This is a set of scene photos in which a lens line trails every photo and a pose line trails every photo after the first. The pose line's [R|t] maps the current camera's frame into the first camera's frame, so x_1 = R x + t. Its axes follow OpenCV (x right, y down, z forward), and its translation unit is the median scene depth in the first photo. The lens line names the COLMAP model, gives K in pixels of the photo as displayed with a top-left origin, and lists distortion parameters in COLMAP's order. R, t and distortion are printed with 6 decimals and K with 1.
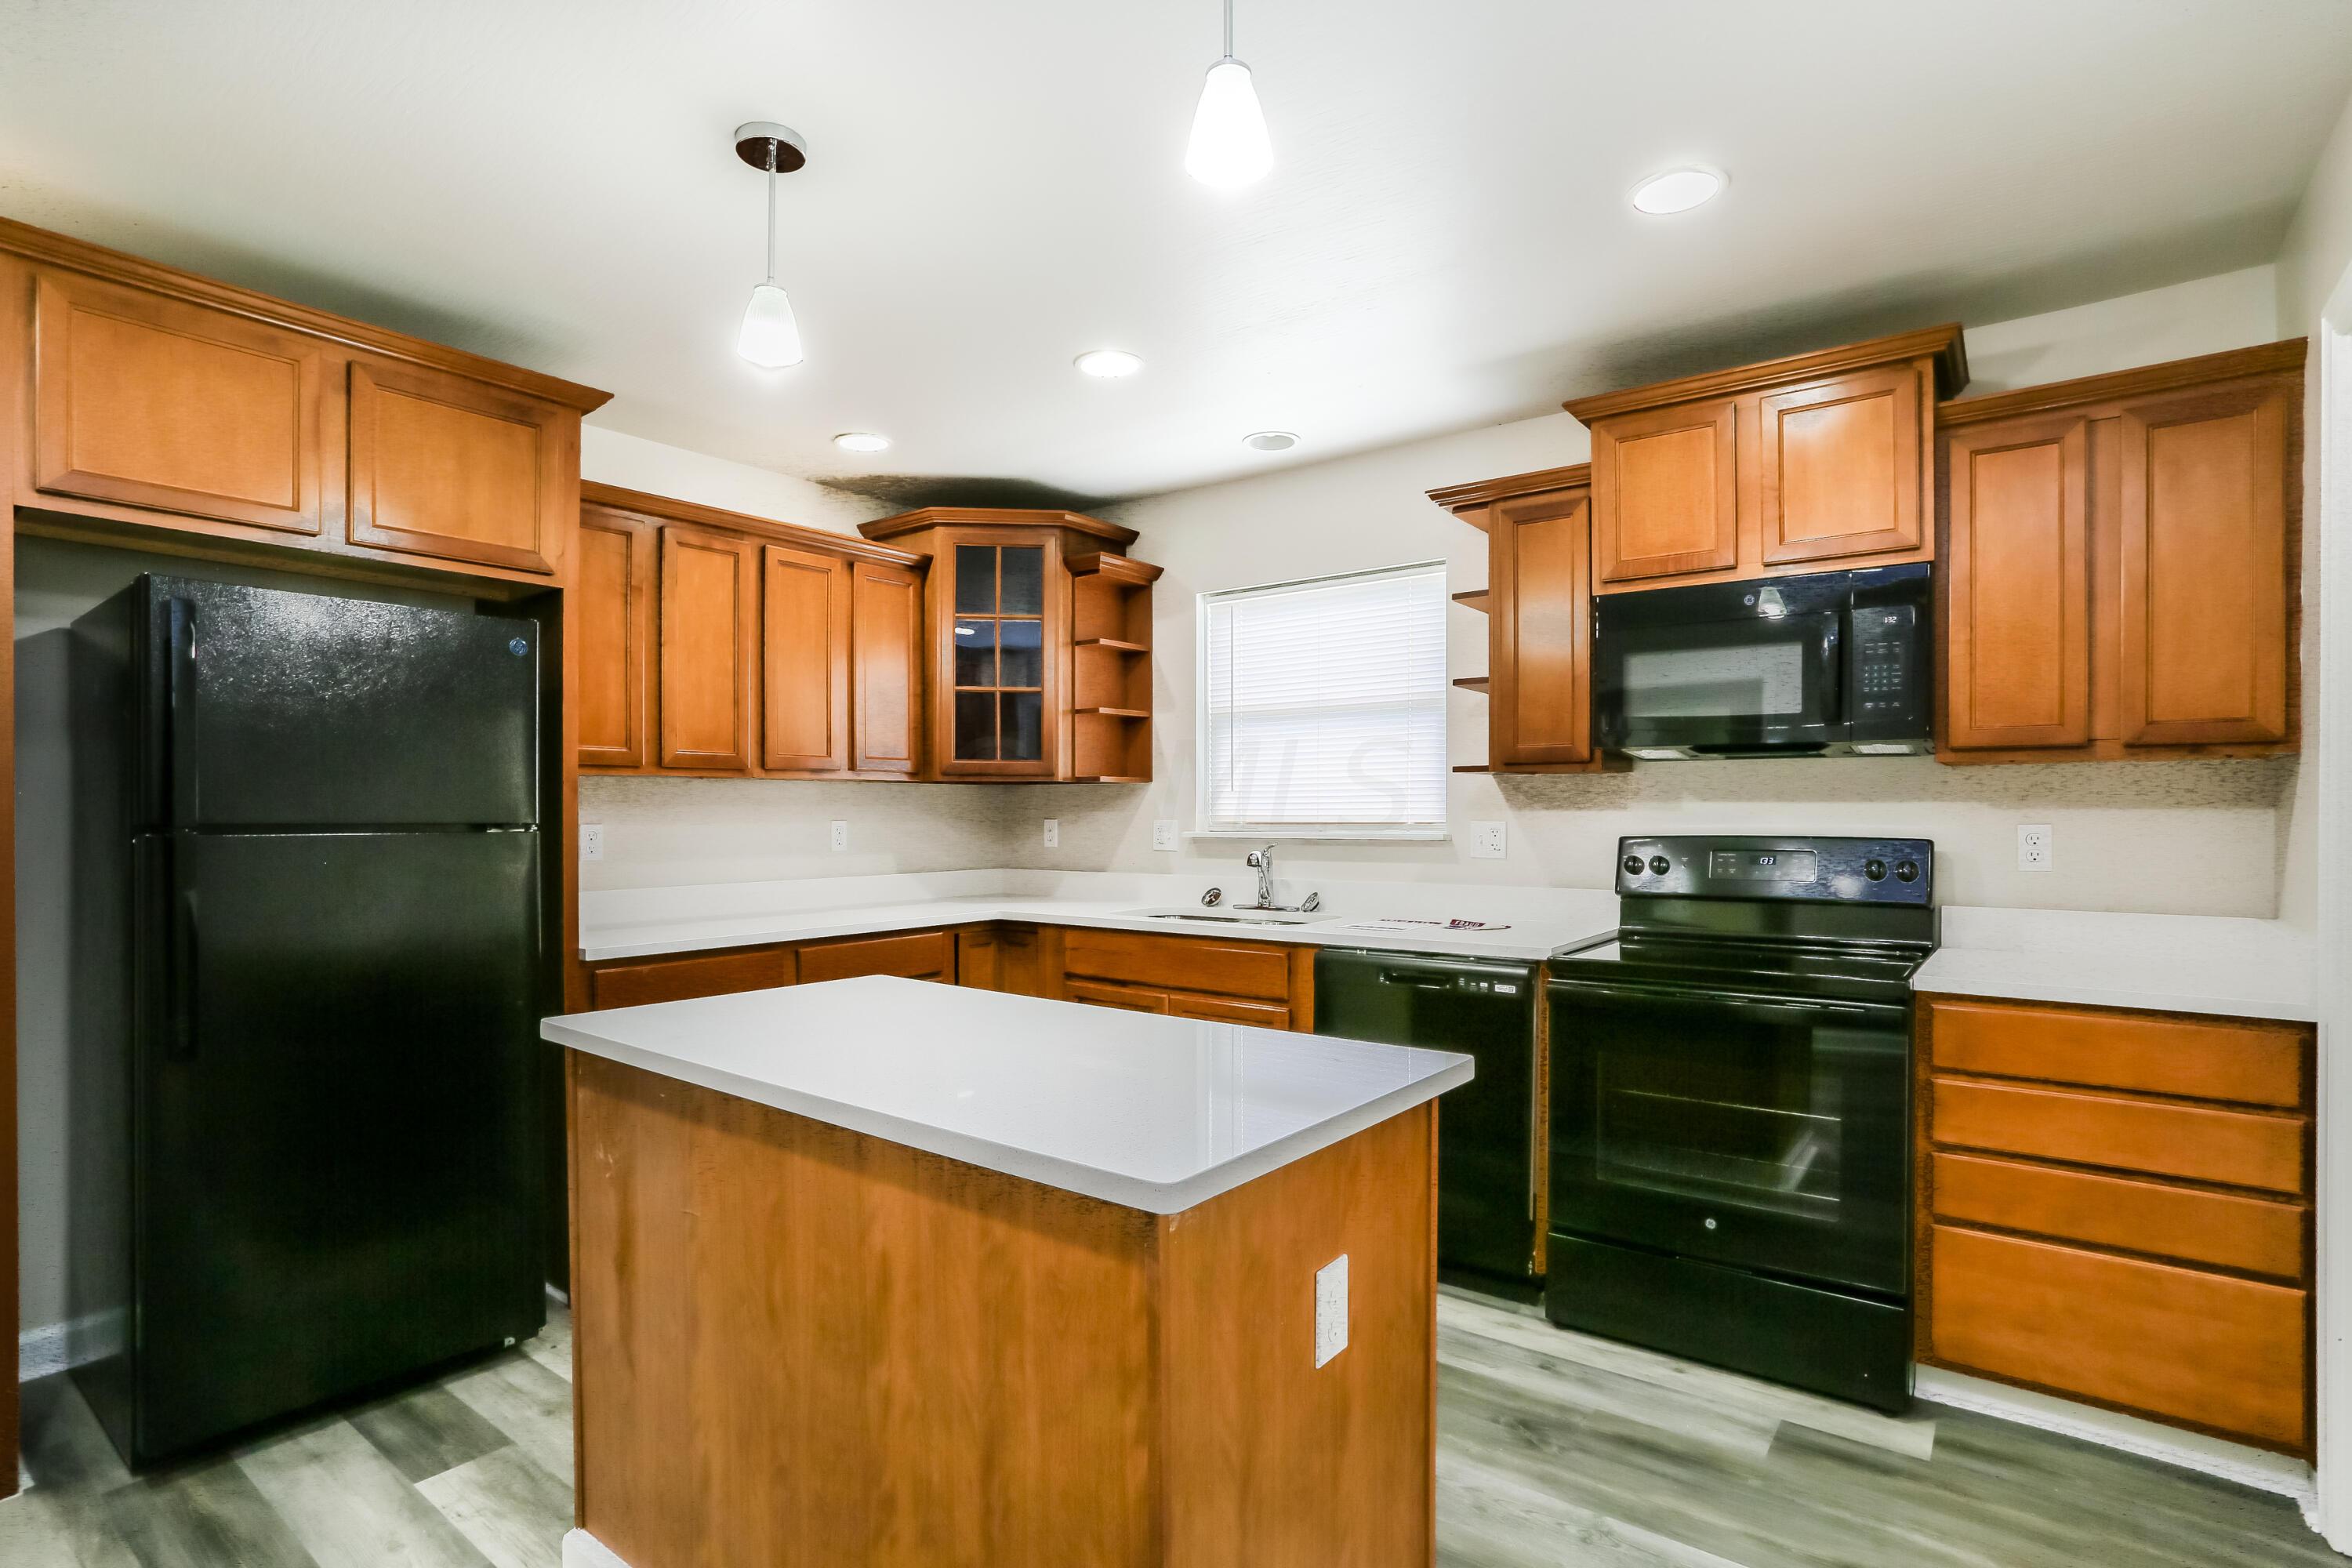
lens RADIAL K [[1136.3, 0, 1181.7], [0, 1136.3, 802.9], [0, 0, 1]] dist [-0.037476, 0.002895]
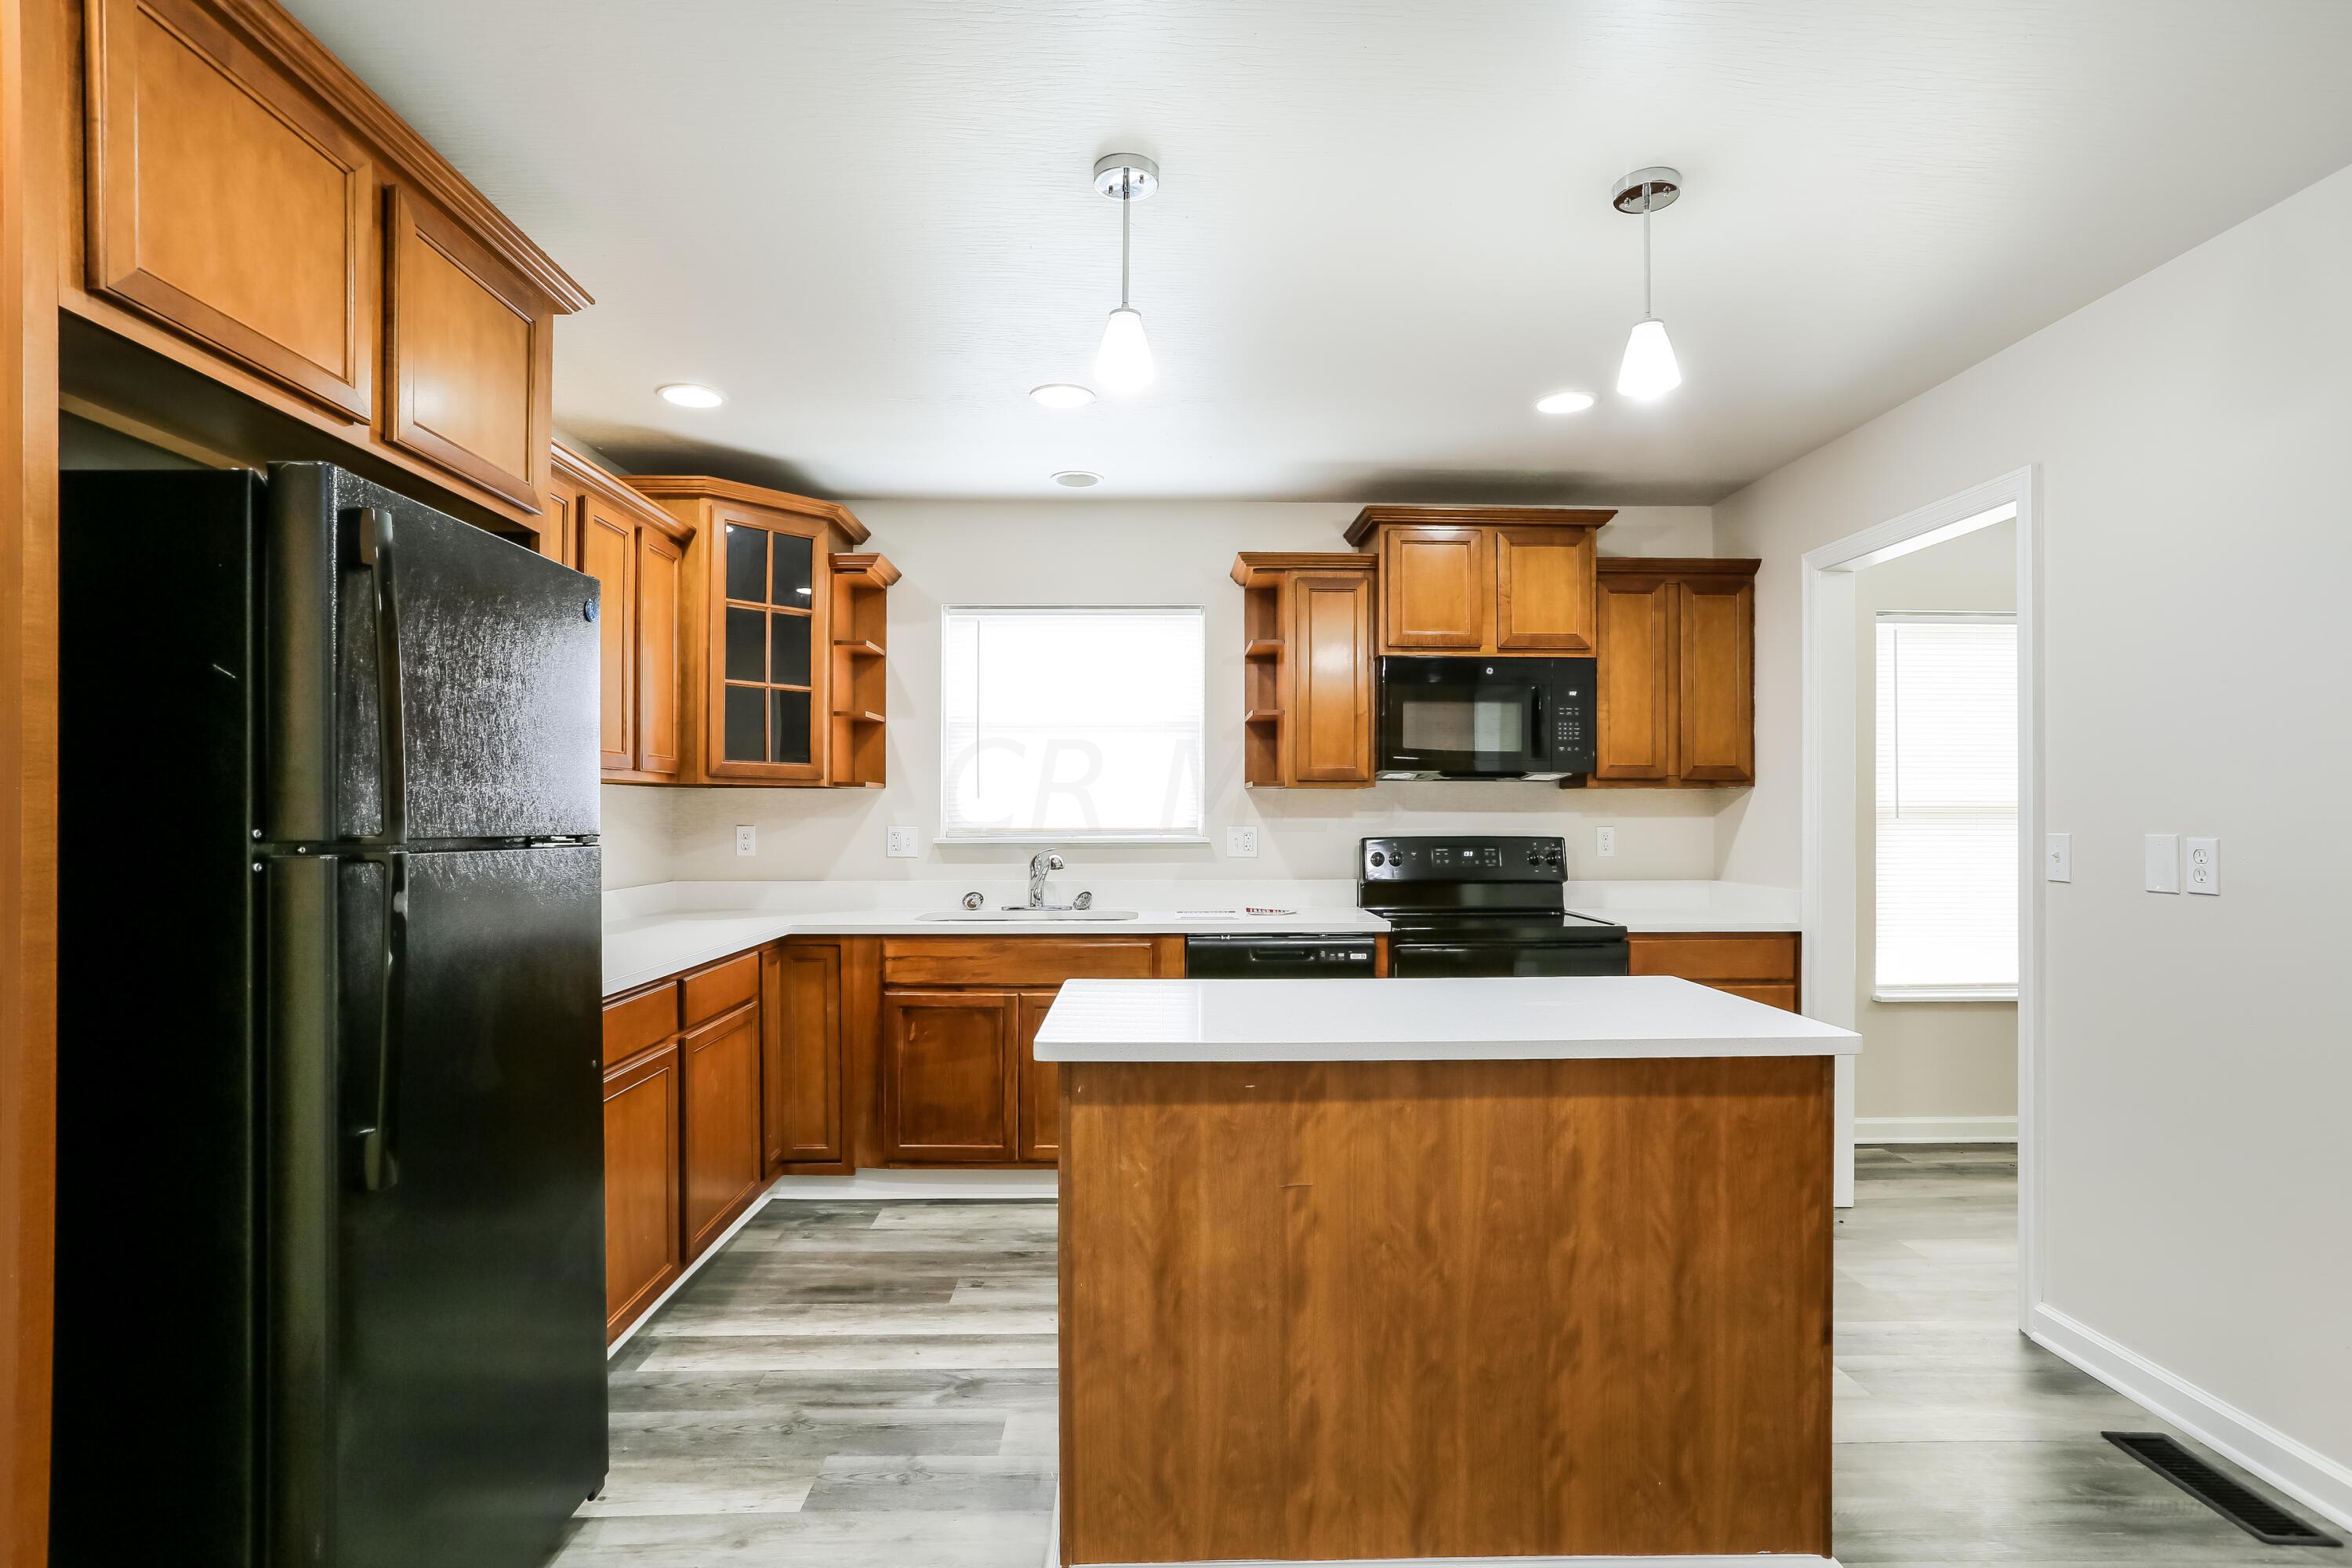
lens RADIAL K [[1136.3, 0, 1181.9], [0, 1136.3, 789.7], [0, 0, 1]] dist [-0.037476, 0.002895]
pose [[0.782866, 0.015266, 0.622003, -0.665828], [-0.005274, 0.999826, -0.017900, -0.001110], [-0.622168, 0.010733, 0.782810, 0.107381]]
